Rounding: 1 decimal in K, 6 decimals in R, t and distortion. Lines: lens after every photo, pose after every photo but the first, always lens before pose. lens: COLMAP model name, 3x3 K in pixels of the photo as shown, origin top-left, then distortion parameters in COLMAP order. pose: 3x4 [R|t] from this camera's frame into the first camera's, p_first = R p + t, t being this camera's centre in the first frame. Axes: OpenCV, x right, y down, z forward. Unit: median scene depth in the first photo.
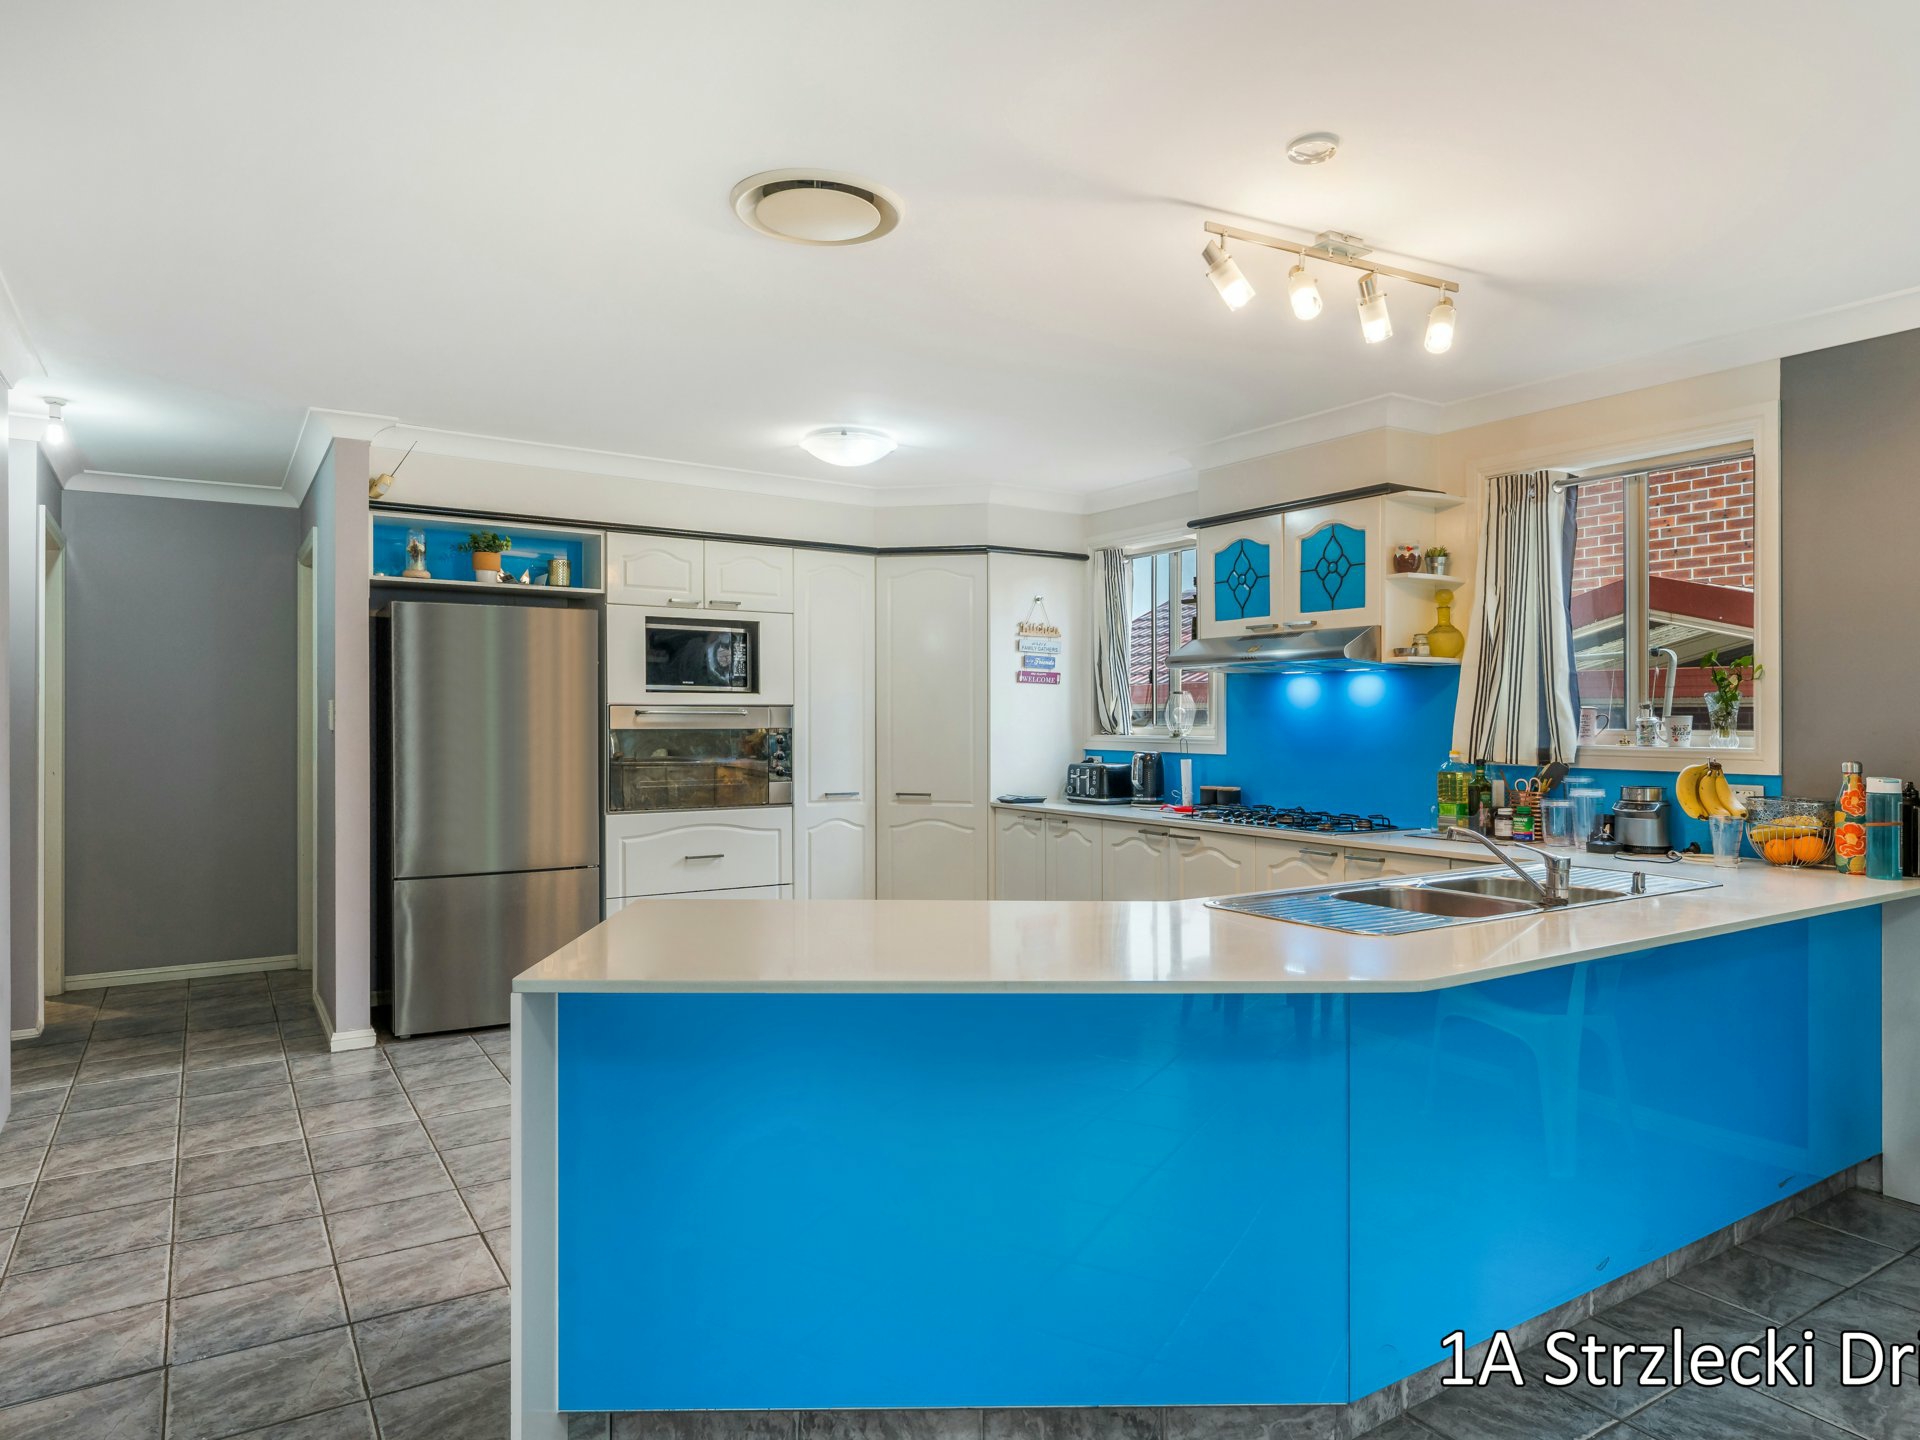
lens RADIAL K [[1190.1, 0, 958.1], [0, 1190.1, 716.3], [0, 0, 1]] dist [0.004907, -0.001813]
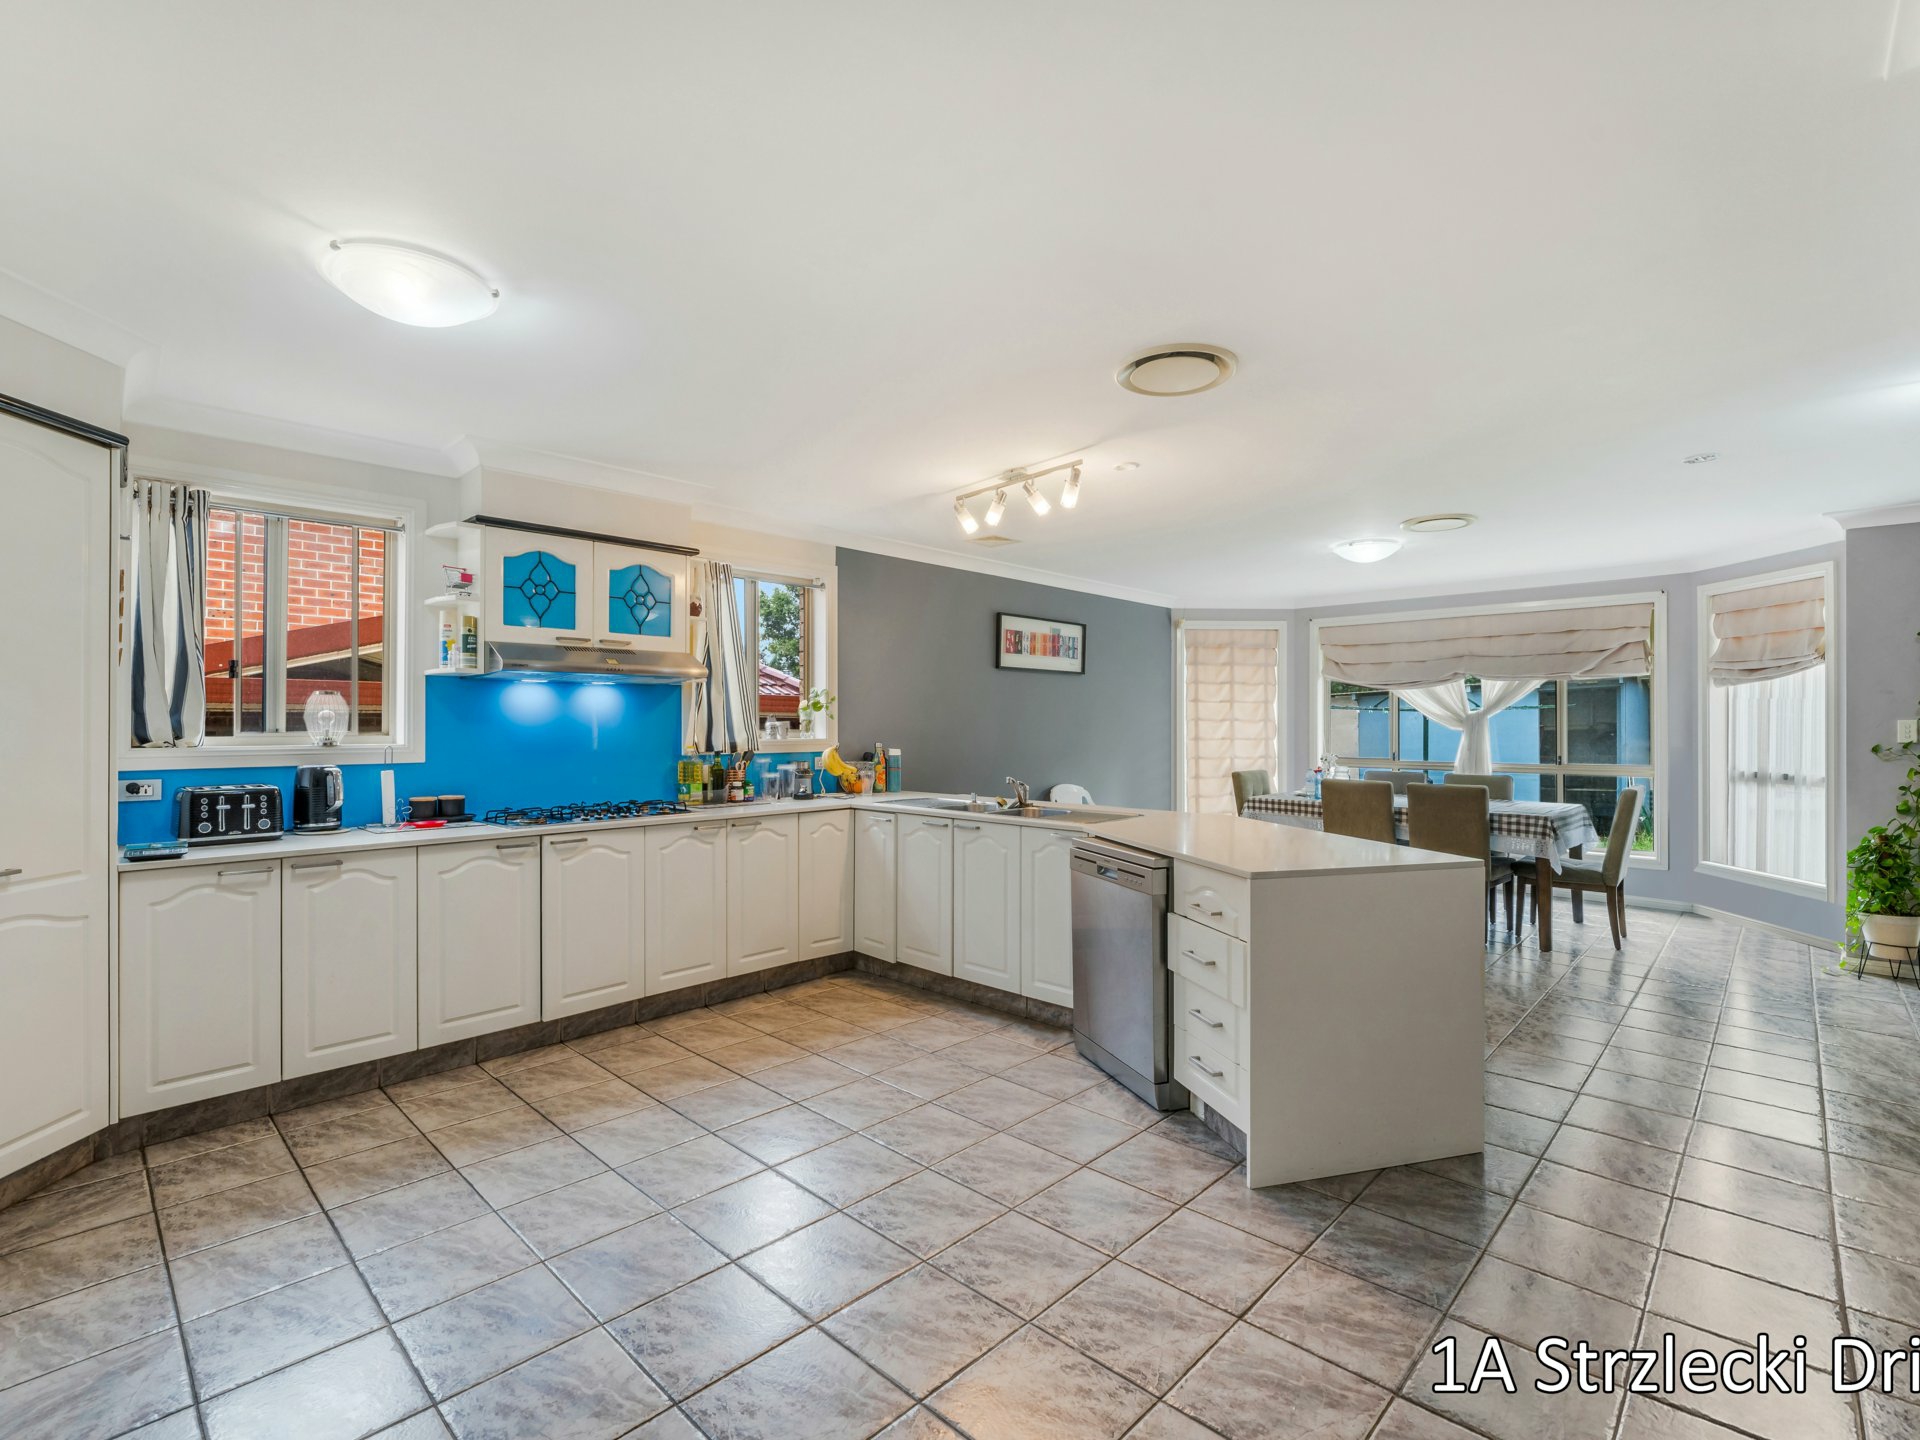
lens RADIAL K [[885.8, 0, 940.1], [0, 885.8, 725.7], [0, 0, 1]] dist [-0.058707, 0.002187]
pose [[-0.220179, -0.003293, 0.975454, -0.588982], [-0.000397, 0.999995, 0.003286, 0.000829], [-0.975459, 0.000337, -0.220179, 0.831734]]
